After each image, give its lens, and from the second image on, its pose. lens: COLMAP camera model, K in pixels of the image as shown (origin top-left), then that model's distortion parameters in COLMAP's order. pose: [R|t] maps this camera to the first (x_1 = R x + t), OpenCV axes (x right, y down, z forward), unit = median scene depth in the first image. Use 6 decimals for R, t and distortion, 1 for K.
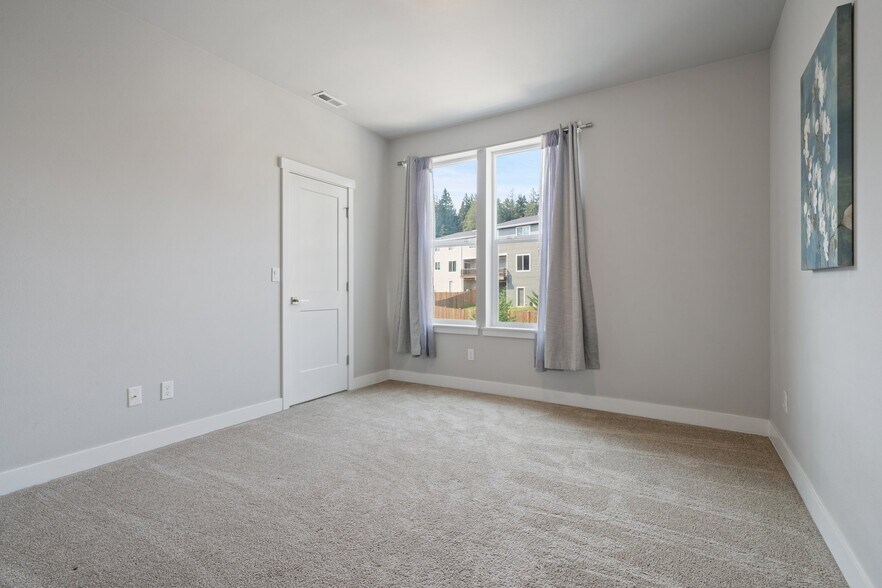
lens RADIAL K [[414.5, 0, 433.6], [0, 414.5, 291.8], [0, 0, 1]] dist [0.006848, -0.001701]
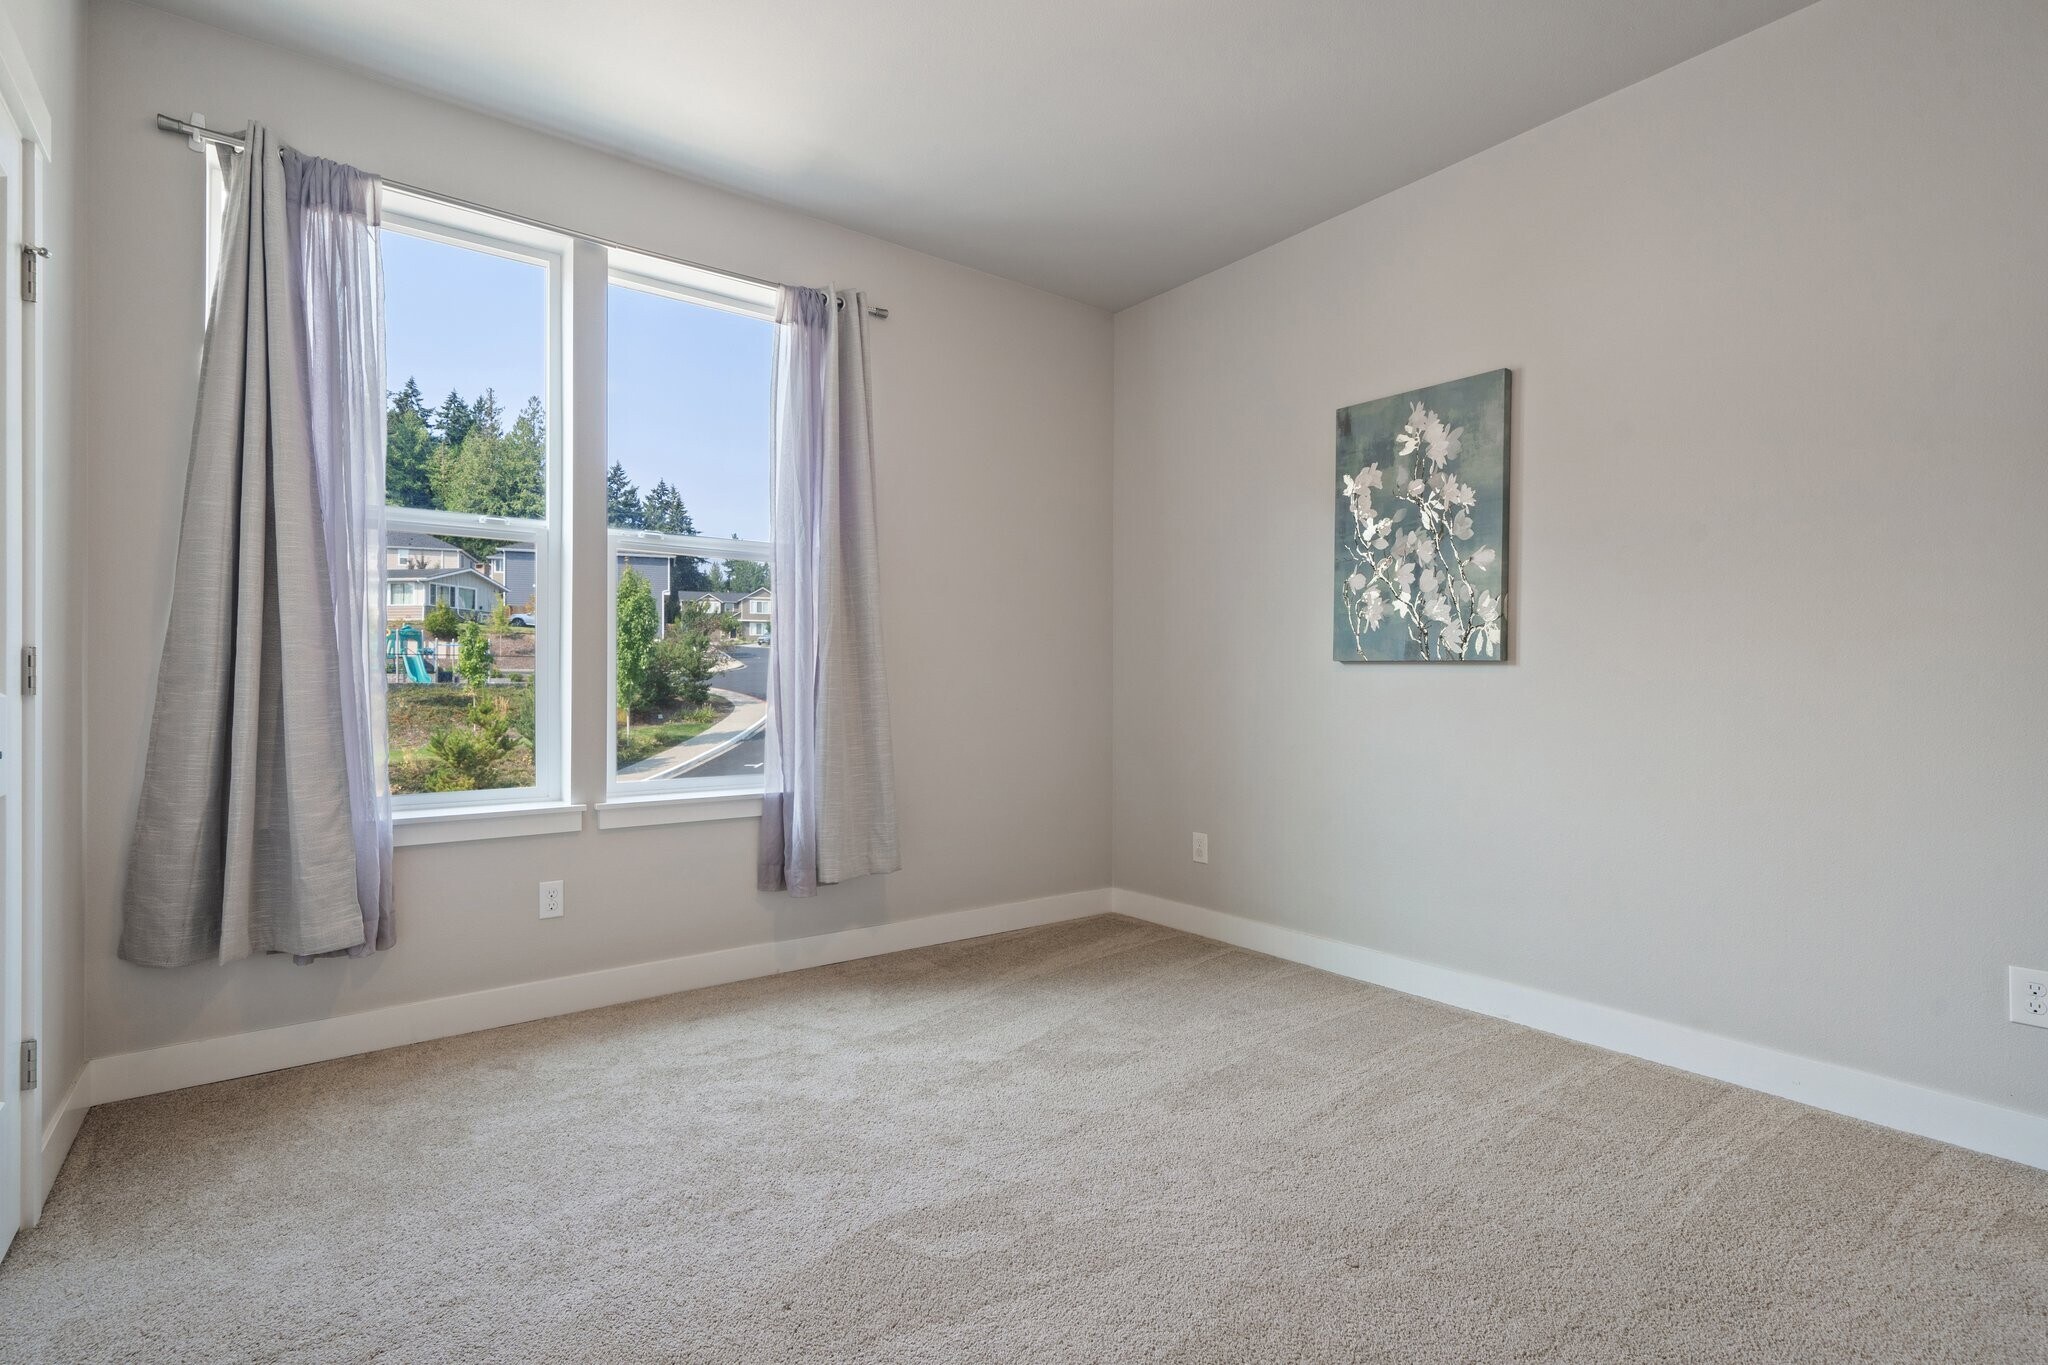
lens RADIAL K [[962.4, 0, 1018.1], [0, 962.4, 687.2], [0, 0, 1]] dist [0.006848, -0.001701]
pose [[0.355159, -0.004397, 0.934795, -0.558993], [0.004236, 0.999986, 0.003094, -0.006459], [-0.934796, 0.002861, 0.355173, 0.524577]]
